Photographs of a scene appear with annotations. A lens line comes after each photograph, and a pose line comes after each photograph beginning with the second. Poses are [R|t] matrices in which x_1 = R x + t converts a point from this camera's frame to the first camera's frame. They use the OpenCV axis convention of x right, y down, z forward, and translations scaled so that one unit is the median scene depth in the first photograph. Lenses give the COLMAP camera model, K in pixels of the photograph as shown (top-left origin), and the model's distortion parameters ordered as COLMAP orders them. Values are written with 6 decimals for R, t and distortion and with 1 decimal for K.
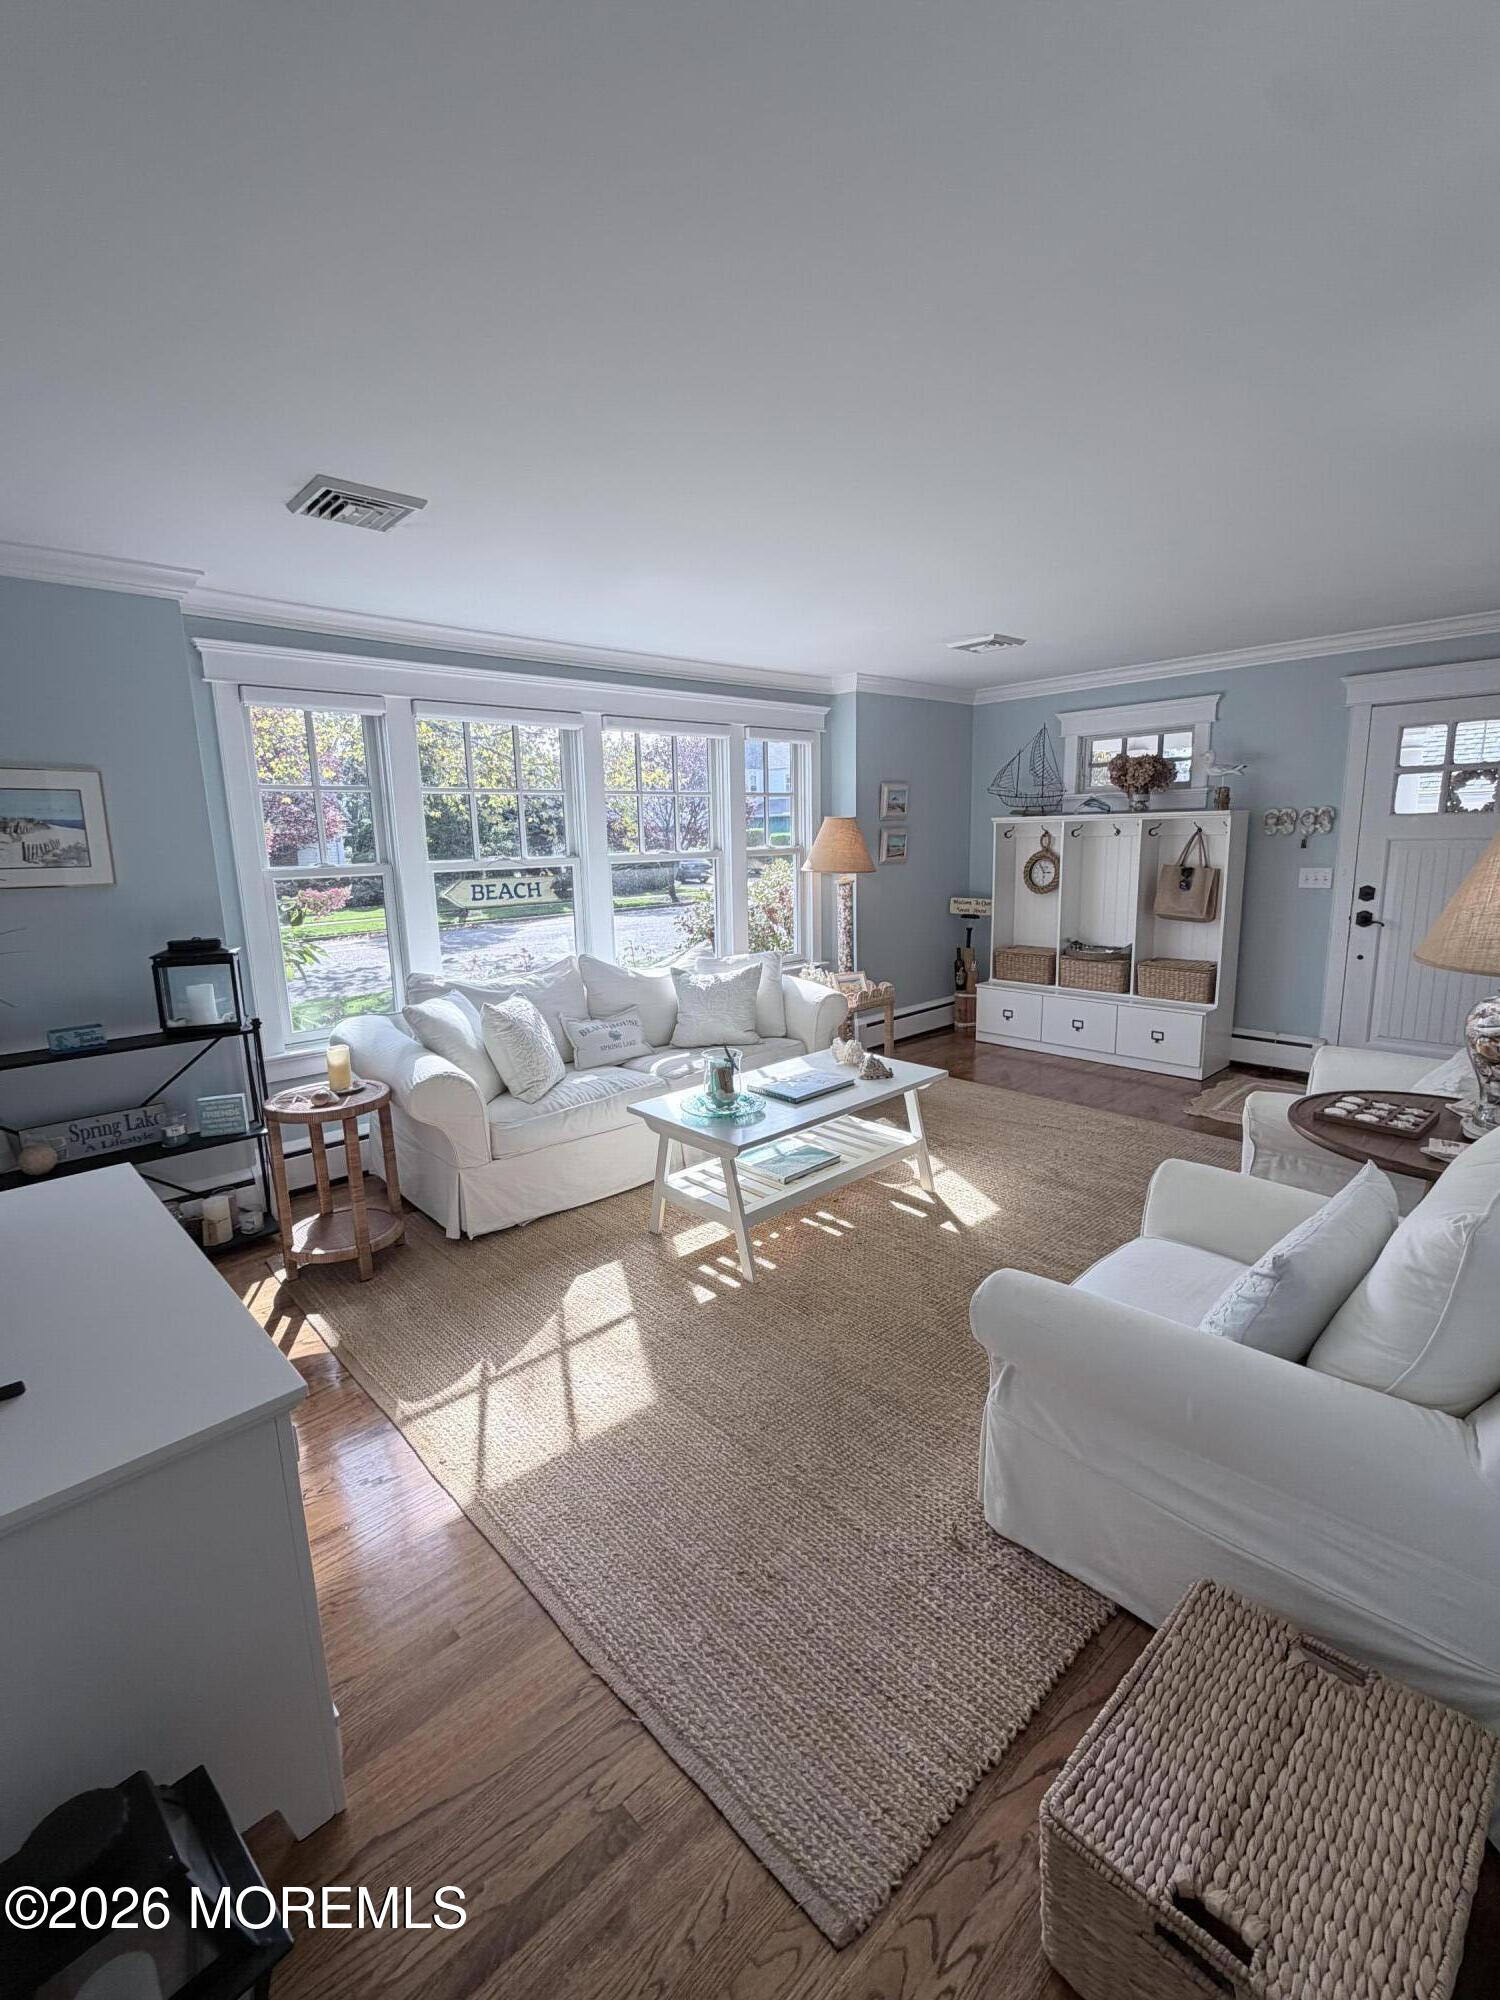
lens RADIAL K [[893.2, 0, 750.0], [0, 893.2, 1000.0], [0, 0, 1]] dist [0.009909, 0.000141]
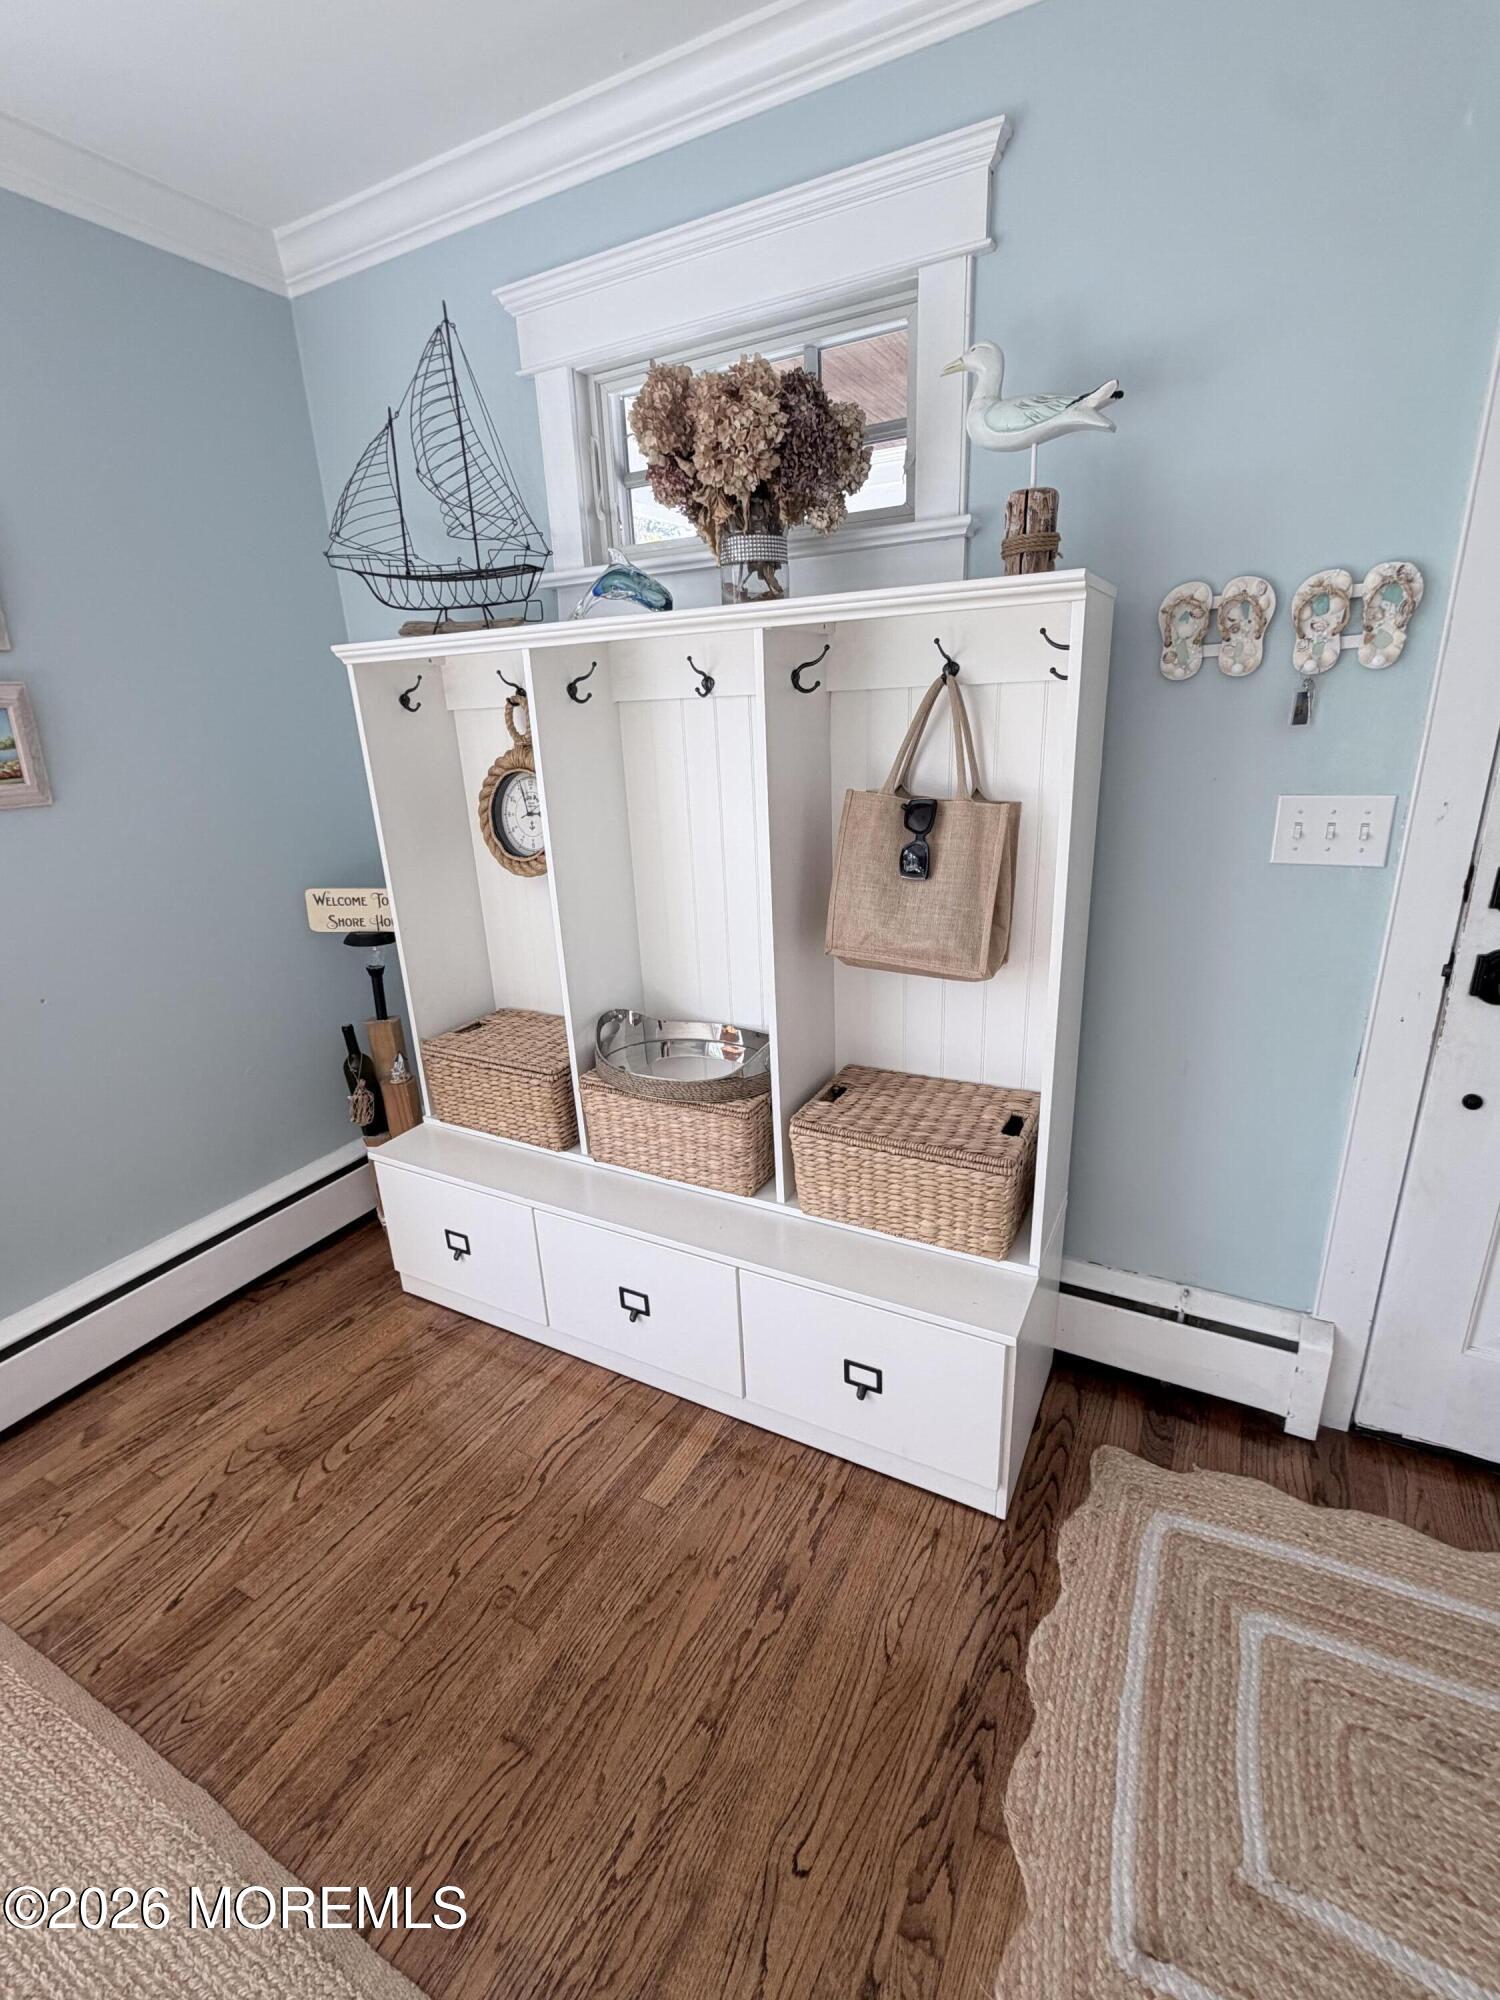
lens RADIAL K [[887.3, 0, 750.0], [0, 887.3, 1000.0], [0, 0, 1]] dist [0.000128, -0.000247]
pose [[0.948971, -0.113030, 0.294413, 0.350729], [0.075914, 0.987986, 0.134615, -0.129886], [-0.306091, -0.105395, 0.946150, 0.753462]]
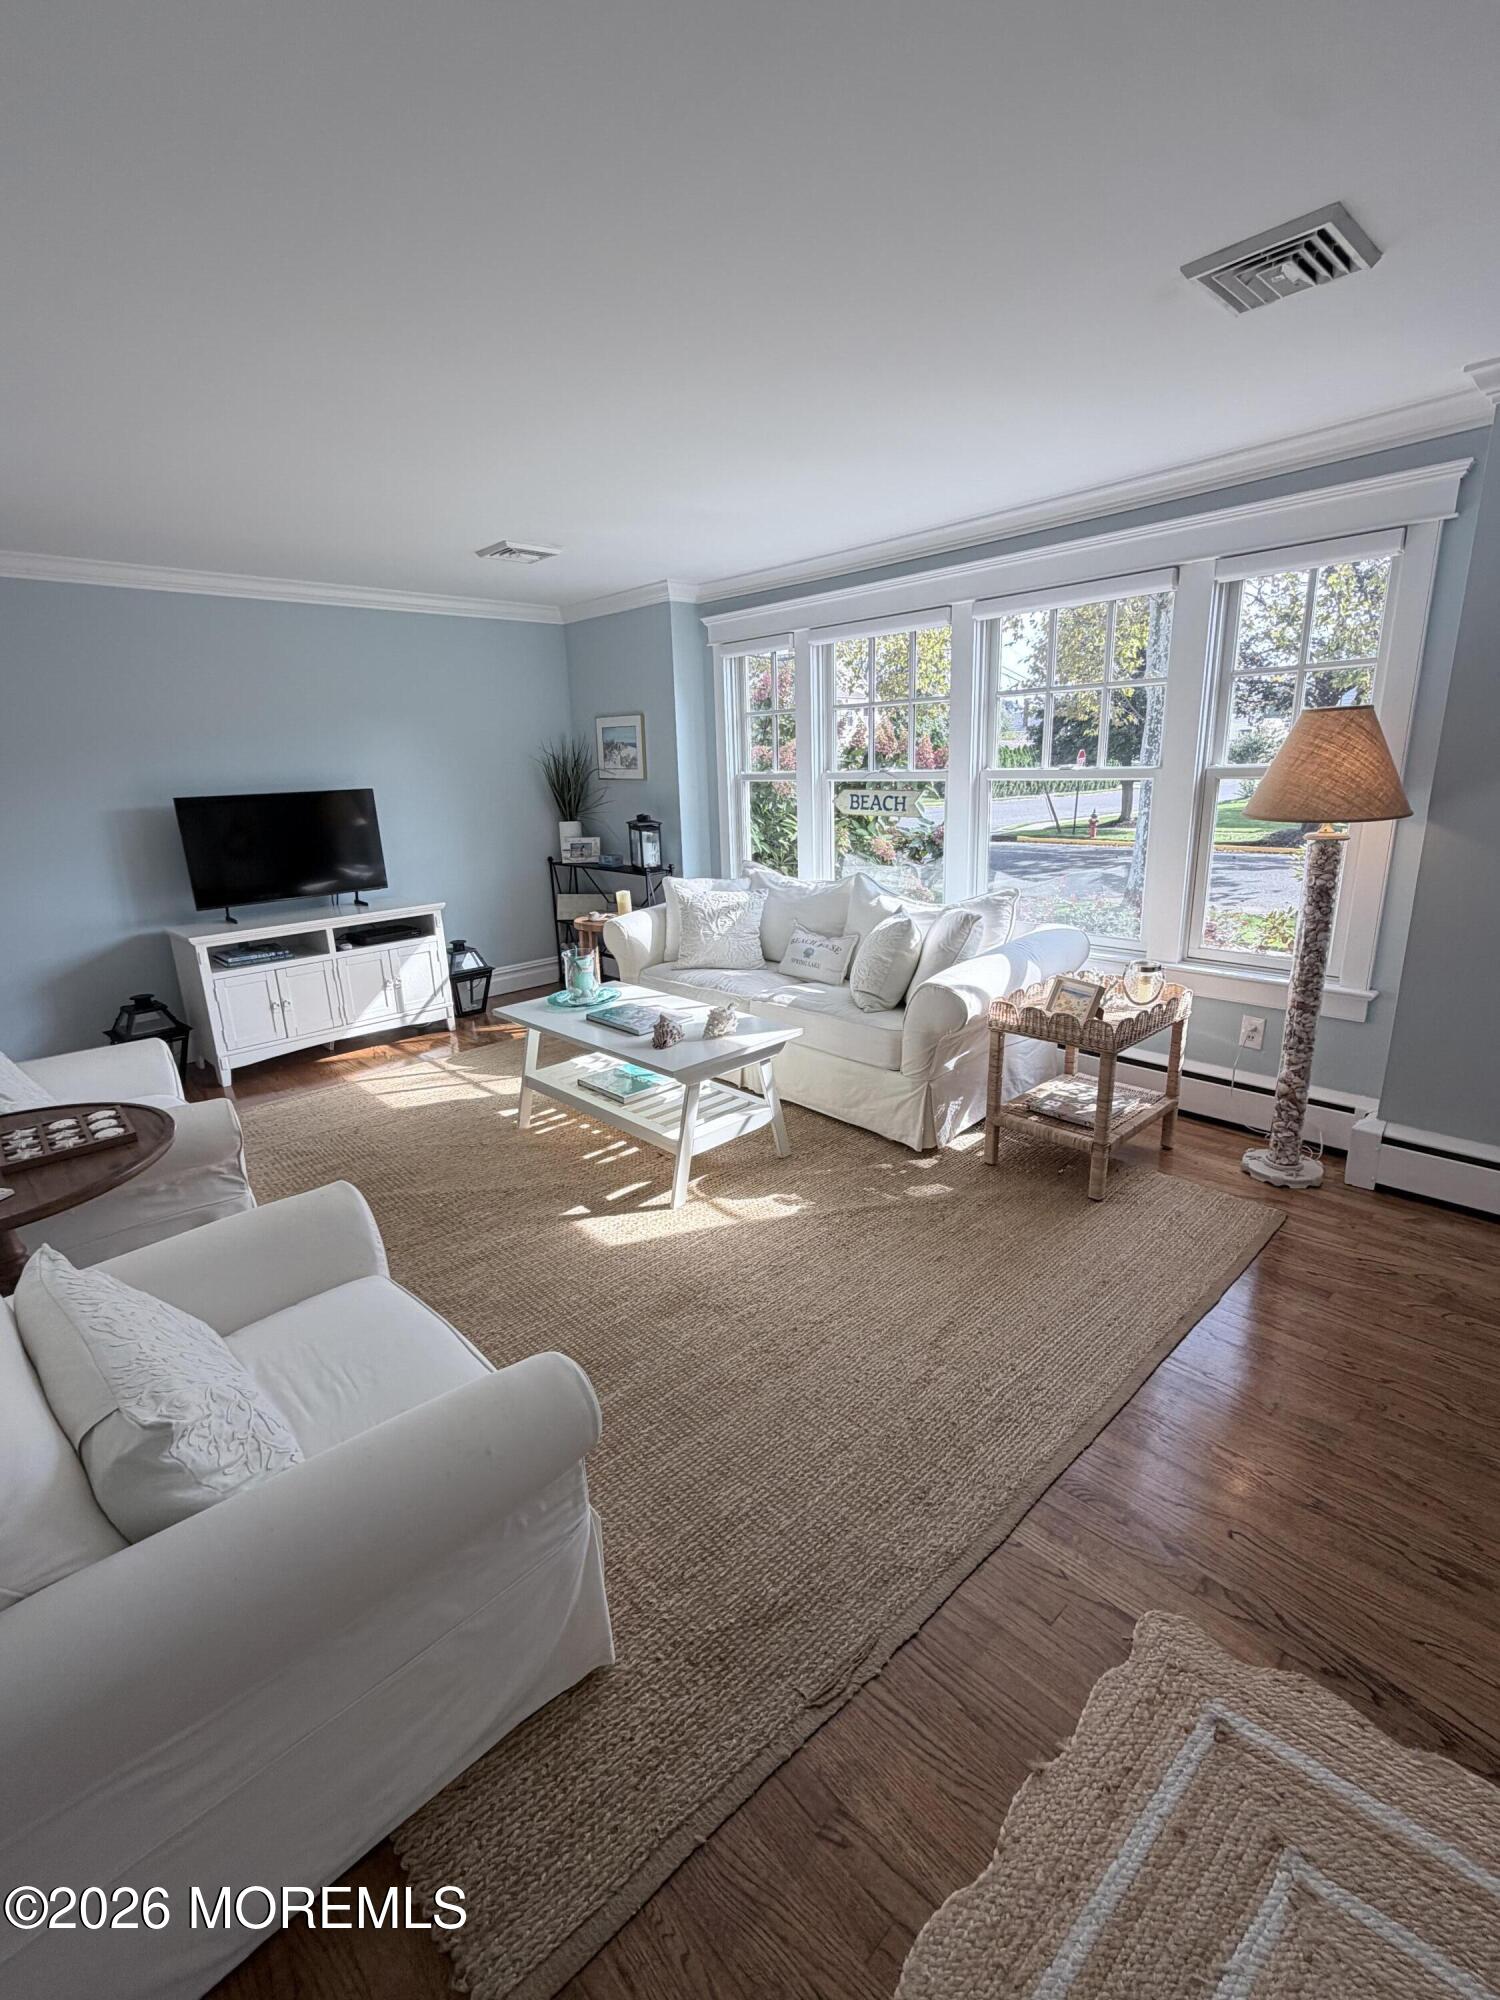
lens RADIAL K [[893.2, 0, 750.0], [0, 893.2, 1000.0], [0, 0, 1]] dist [0.009909, 0.000141]
pose [[0.003292, 0.282954, -0.959128, 0.660139], [-0.158589, 0.947143, 0.278874, -0.144084], [0.987339, 0.151189, 0.047991, 0.708500]]
